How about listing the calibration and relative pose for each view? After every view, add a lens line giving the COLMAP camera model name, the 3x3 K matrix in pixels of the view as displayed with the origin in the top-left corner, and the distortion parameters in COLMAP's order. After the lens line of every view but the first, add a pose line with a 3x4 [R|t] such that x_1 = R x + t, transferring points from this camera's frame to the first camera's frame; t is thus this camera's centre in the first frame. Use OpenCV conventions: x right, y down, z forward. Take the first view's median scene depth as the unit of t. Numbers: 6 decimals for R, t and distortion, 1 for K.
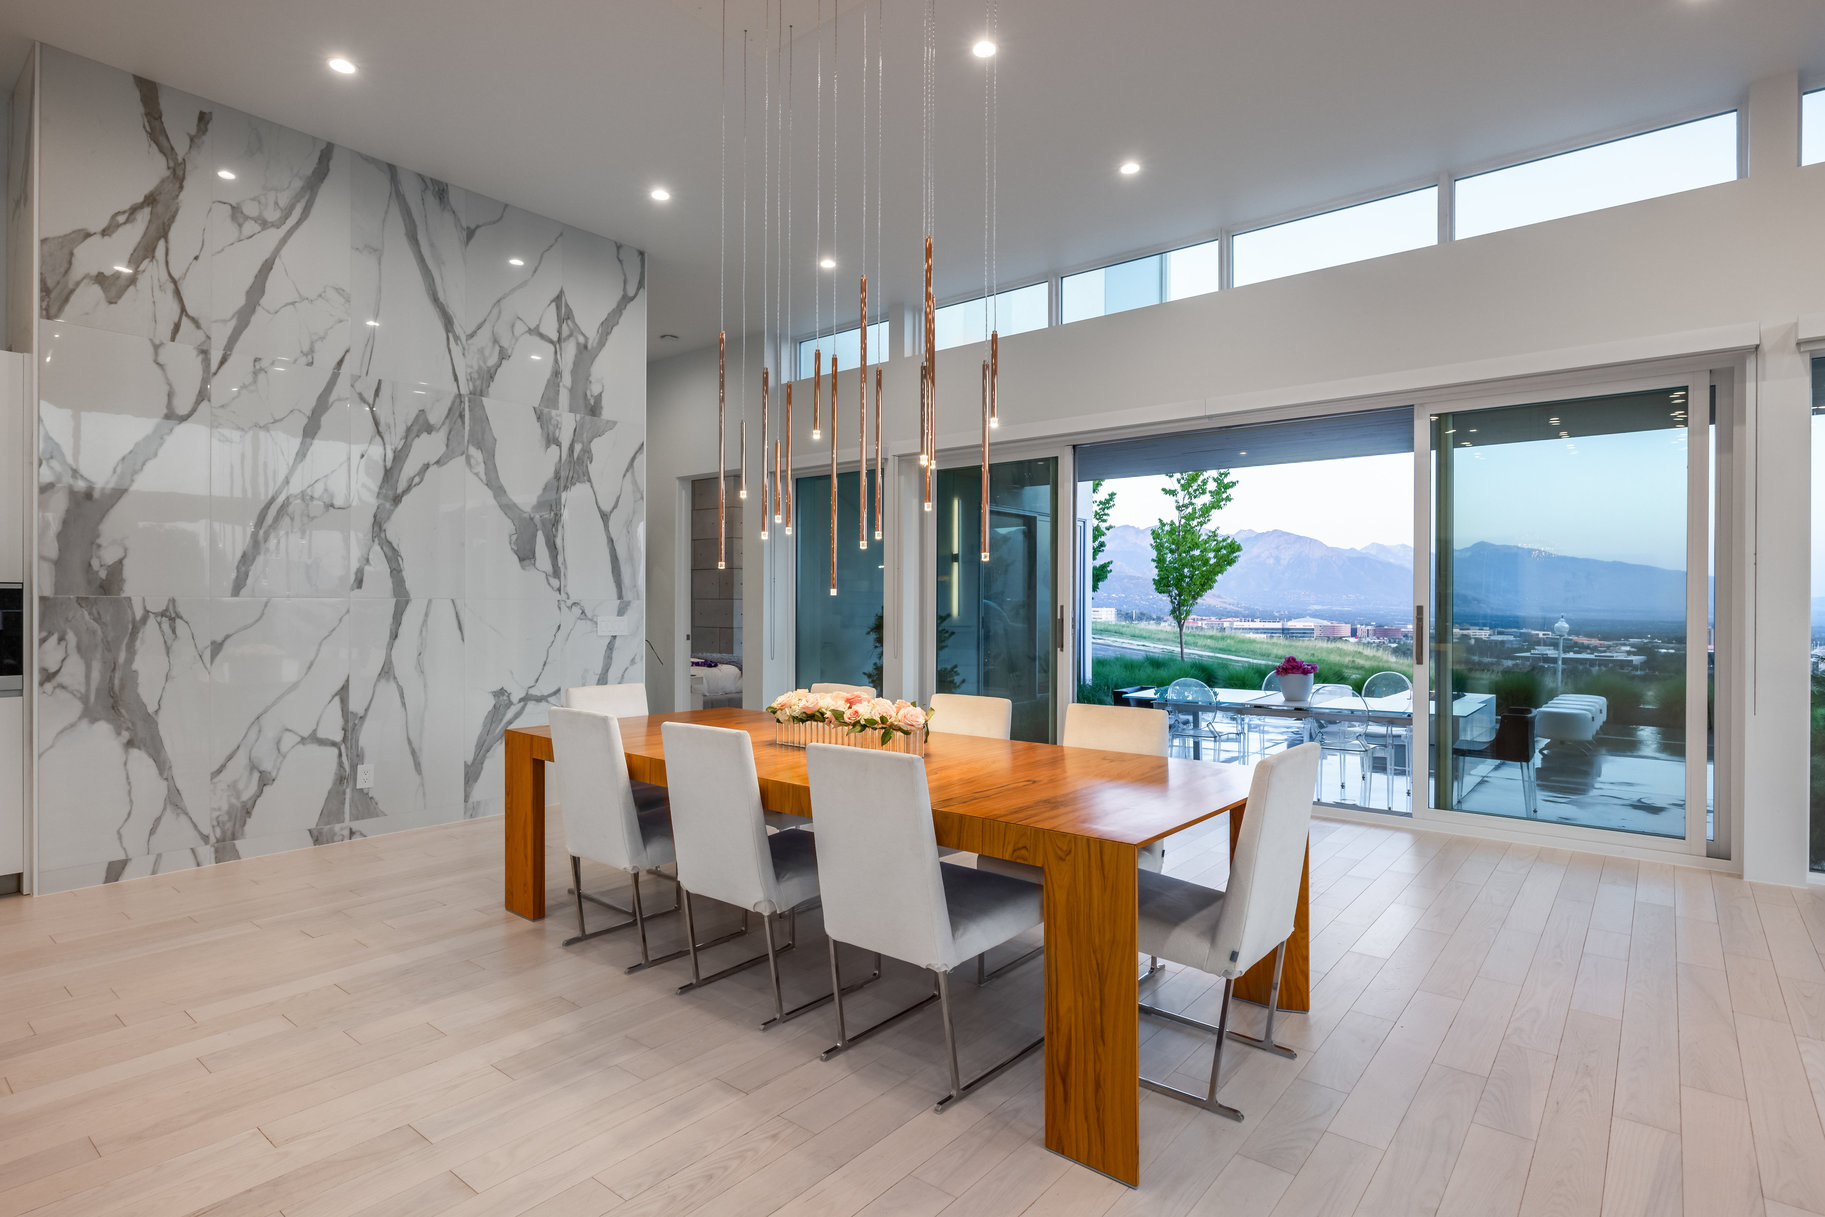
lens RADIAL K [[916.9, 0, 950.7], [0, 916.9, 607.4], [0, 0, 1]] dist [0.003704, -0.000431]
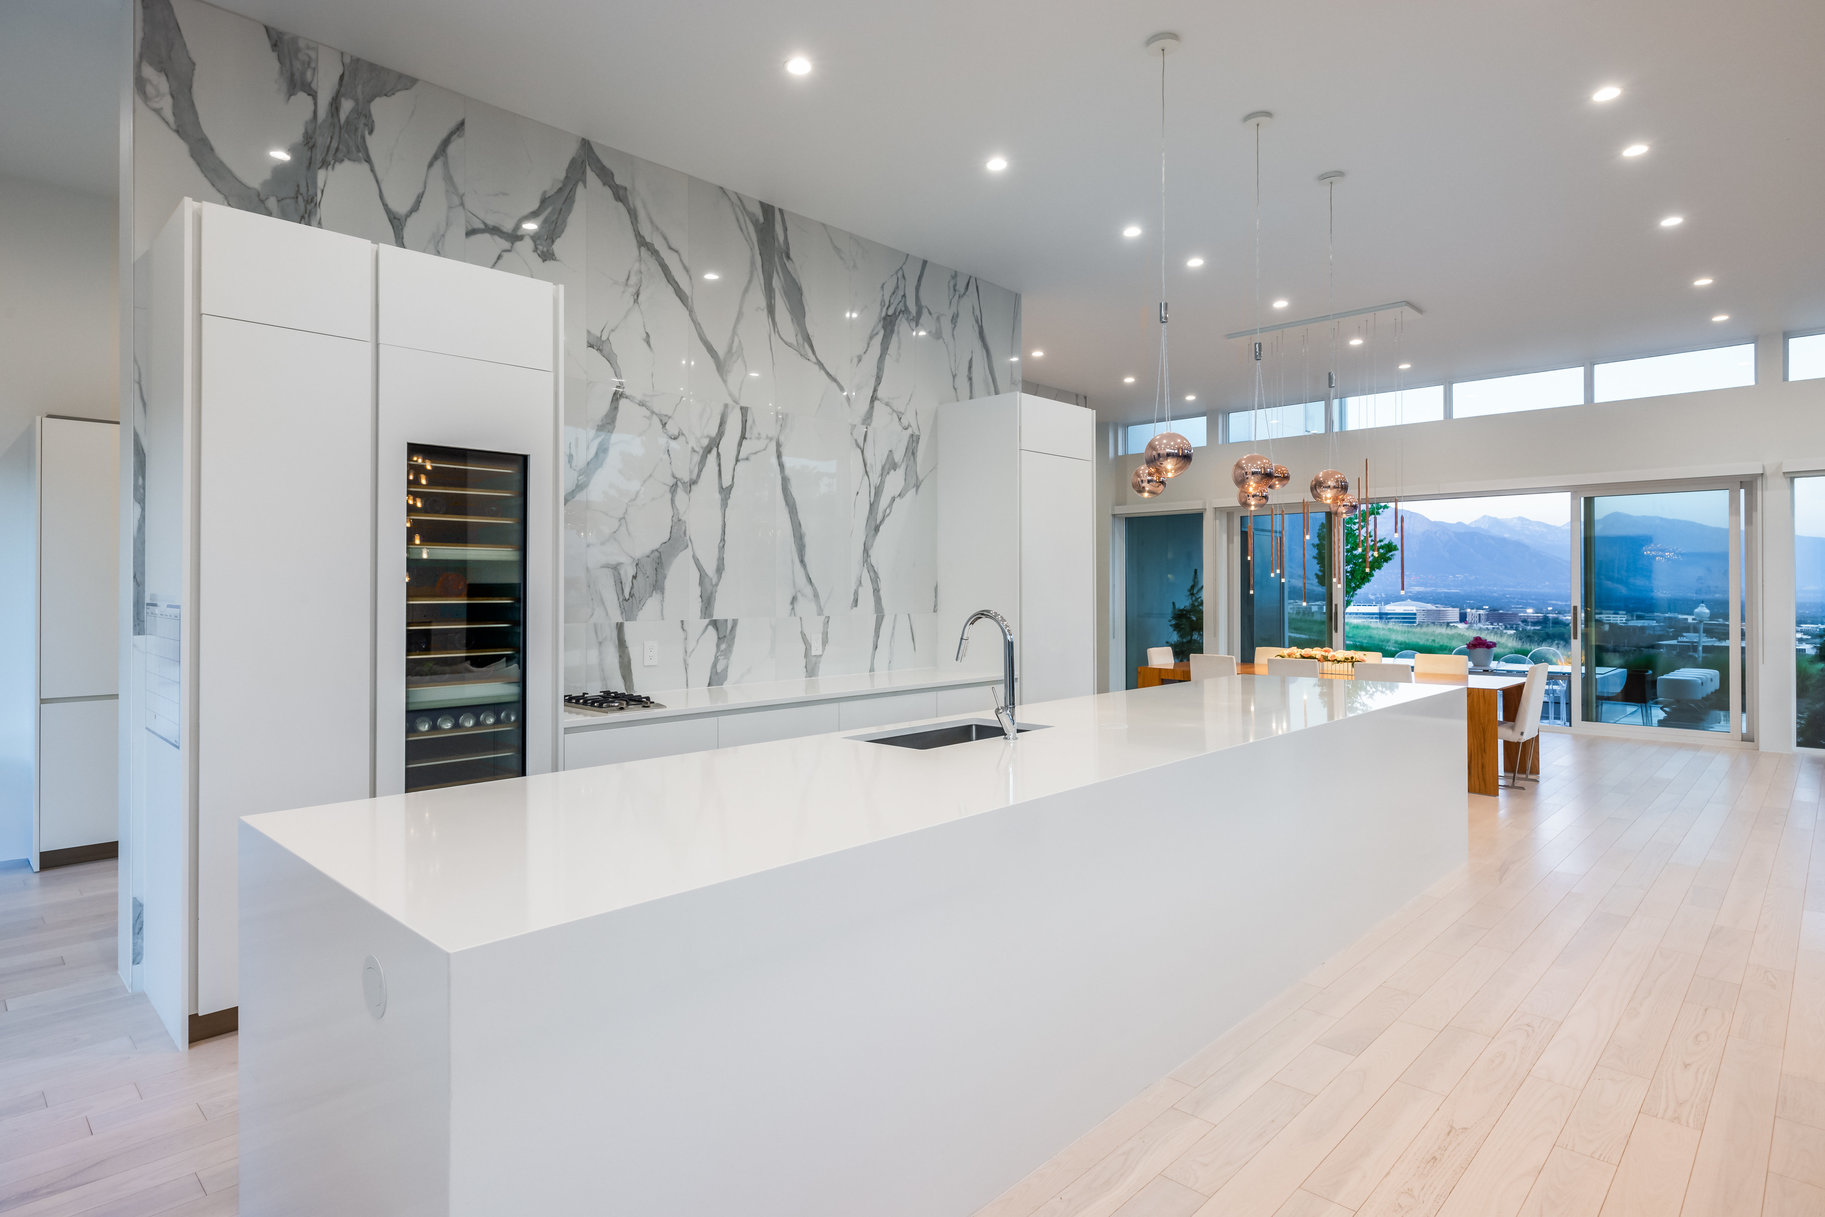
lens RADIAL K [[1006.7, 0, 884.3], [0, 1006.7, 584.4], [0, 0, 1]] dist [-0.010645, 0.007522]
pose [[0.994388, -0.004174, -0.105709, -0.644106], [0.003583, 0.999977, -0.005780, -0.039321], [0.105730, 0.005369, 0.994380, -1.120964]]
